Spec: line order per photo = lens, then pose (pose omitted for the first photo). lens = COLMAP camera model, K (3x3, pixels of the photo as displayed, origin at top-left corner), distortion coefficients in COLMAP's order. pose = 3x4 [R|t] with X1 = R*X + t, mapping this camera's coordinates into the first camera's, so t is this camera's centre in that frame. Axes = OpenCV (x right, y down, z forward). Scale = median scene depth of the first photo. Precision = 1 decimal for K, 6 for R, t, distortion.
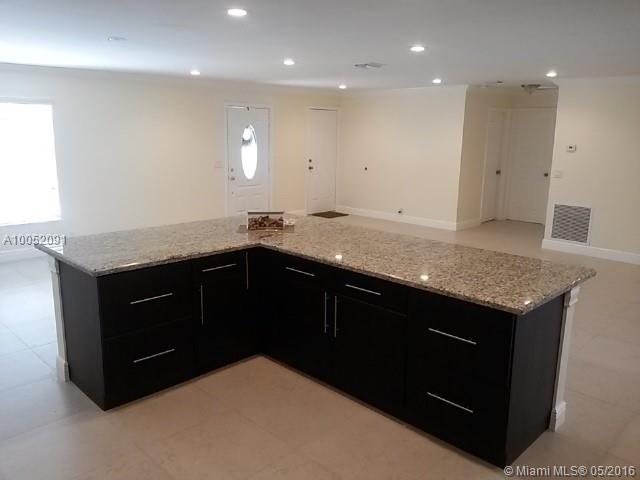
lens RADIAL K [[522.5, 0, 317.9], [0, 522.5, 236.6], [0, 0, 1]] dist [0.131270, -0.229228]
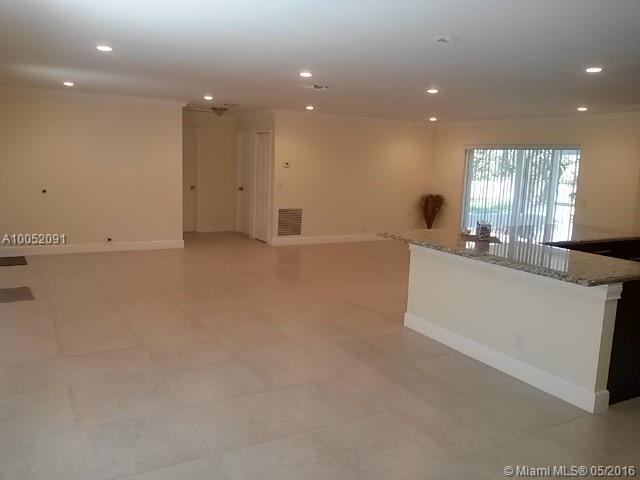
lens RADIAL K [[522.5, 0, 317.9], [0, 522.5, 236.6], [0, 0, 1]] dist [0.131270, -0.229228]
pose [[0.275296, -0.145411, 0.950299, -0.703412], [0.159940, 0.981646, 0.103874, -0.109682], [-0.947962, 0.123395, 0.293501, 0.554826]]
